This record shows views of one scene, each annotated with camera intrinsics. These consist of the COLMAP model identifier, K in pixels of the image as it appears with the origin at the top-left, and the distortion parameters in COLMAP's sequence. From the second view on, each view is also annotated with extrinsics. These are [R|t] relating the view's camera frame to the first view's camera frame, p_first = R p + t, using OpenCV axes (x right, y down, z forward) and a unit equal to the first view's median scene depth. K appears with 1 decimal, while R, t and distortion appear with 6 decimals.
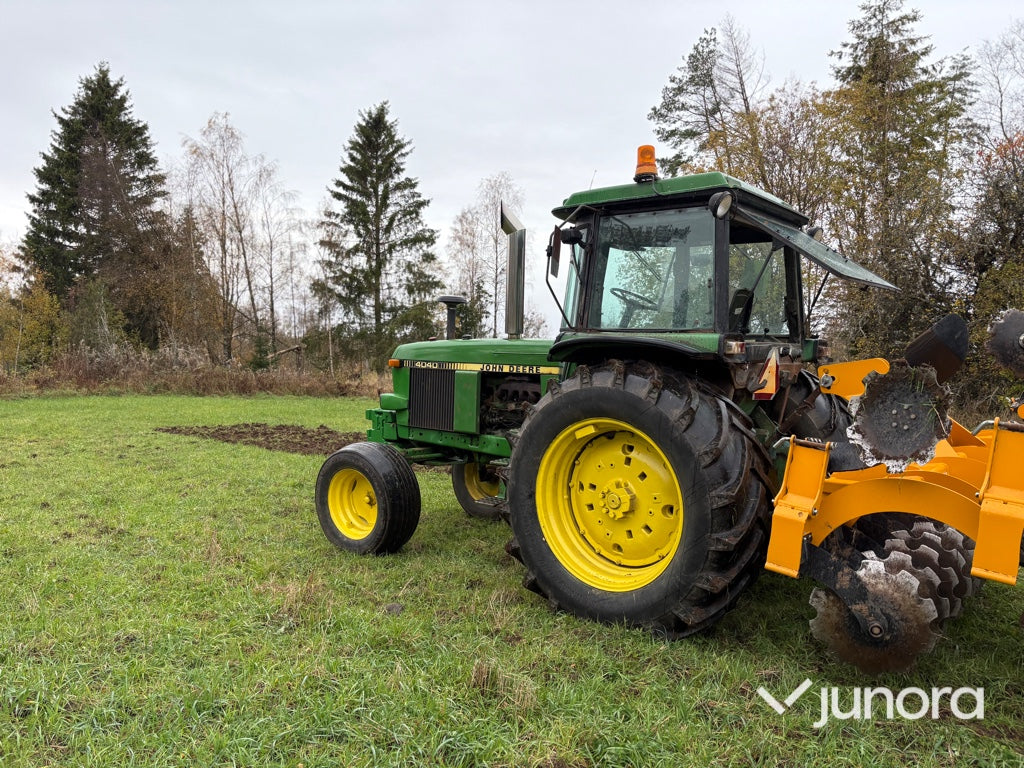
lens RADIAL K [[778.2, 0, 505.1], [0, 778.2, 381.8], [0, 0, 1]] dist [0.043889, -0.051082]
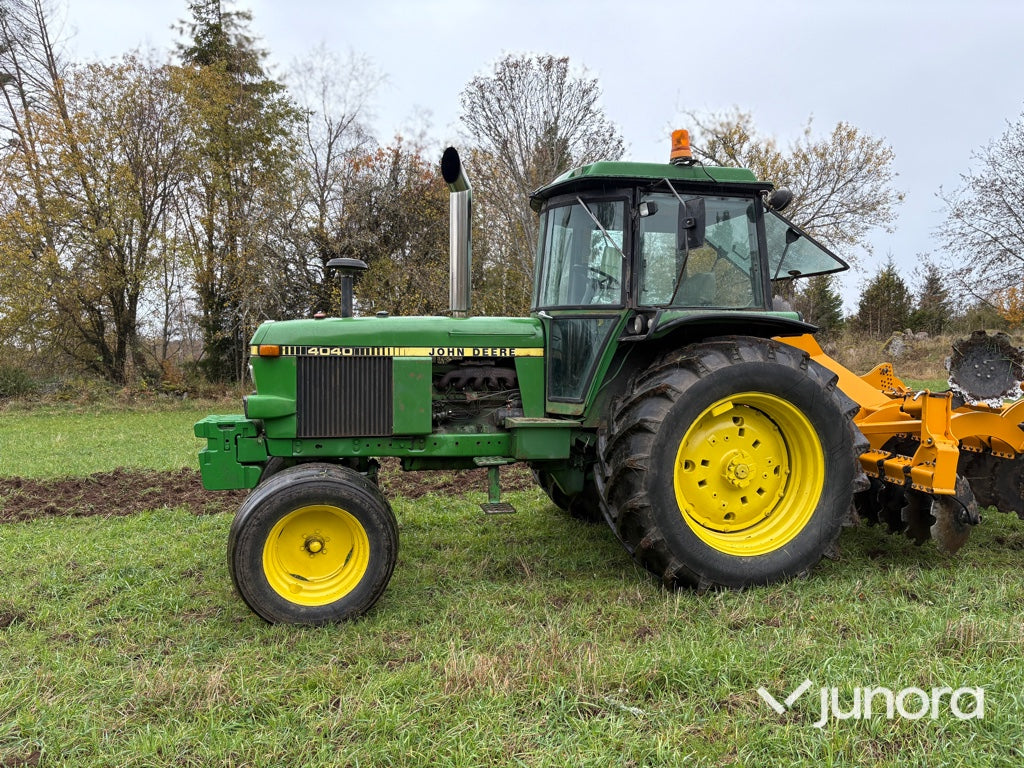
lens RADIAL K [[778.2, 0, 506.4], [0, 778.2, 375.4], [0, 0, 1]] dist [0.043889, -0.051082]
pose [[0.592527, -0.054039, 0.803736, -0.136026], [0.044353, 0.998422, 0.034431, -0.003906], [-0.804329, 0.015247, 0.593989, 0.096570]]
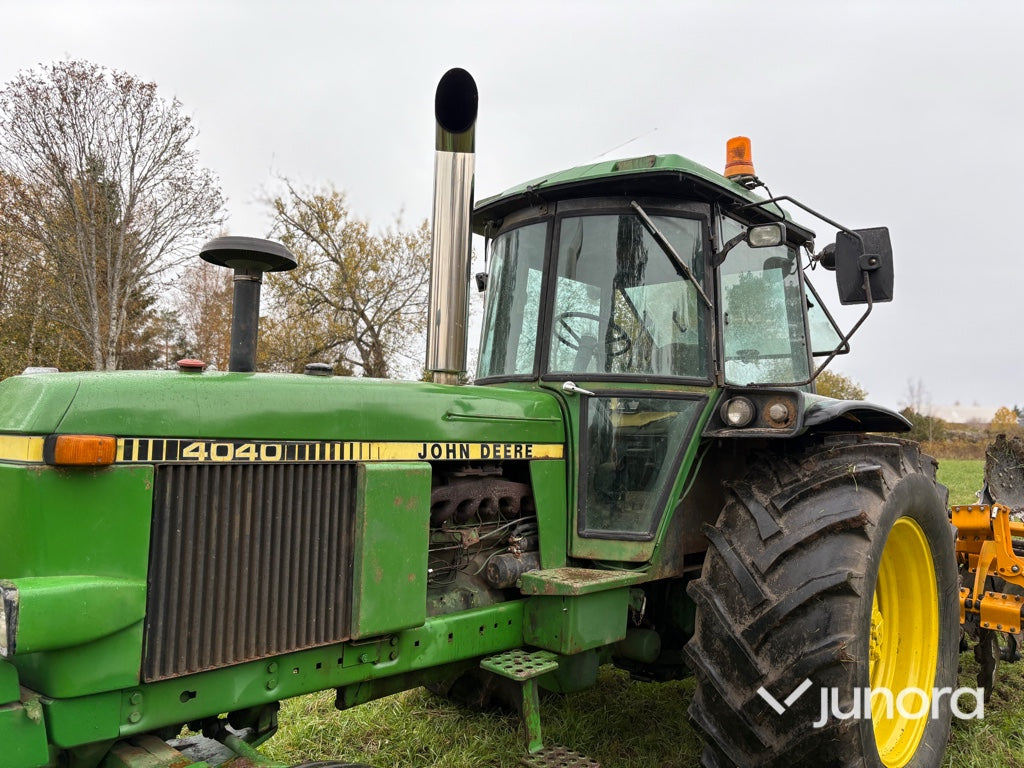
lens RADIAL K [[778.2, 0, 514.7], [0, 778.2, 380.1], [0, 0, 1]] dist [0.043889, -0.051082]
pose [[0.031144, 0.043648, 0.998561, -0.091203], [0.015521, 0.998904, -0.044147, -0.007797], [-0.999394, 0.016873, 0.030433, 0.200091]]
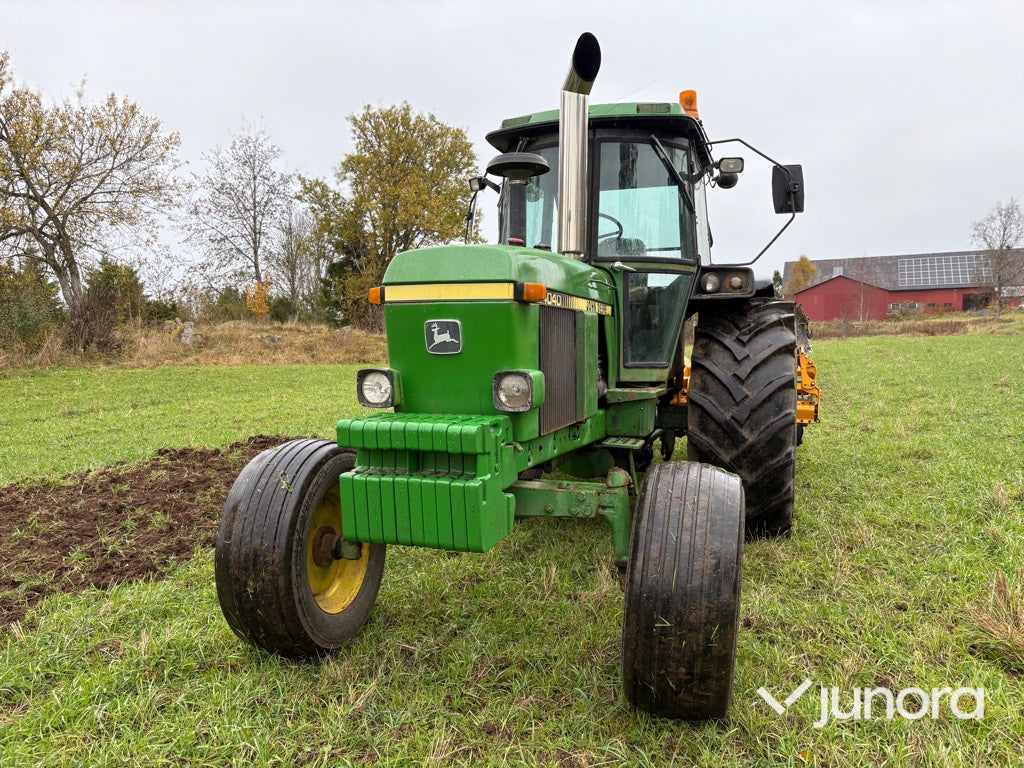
lens RADIAL K [[778.2, 0, 502.8], [0, 778.2, 384.4], [0, 0, 1]] dist [0.043889, -0.051082]
pose [[-0.362541, -0.077511, 0.928739, -0.120892], [0.032175, 0.994900, 0.095593, -0.003632], [-0.931412, 0.064539, -0.358198, 0.272593]]
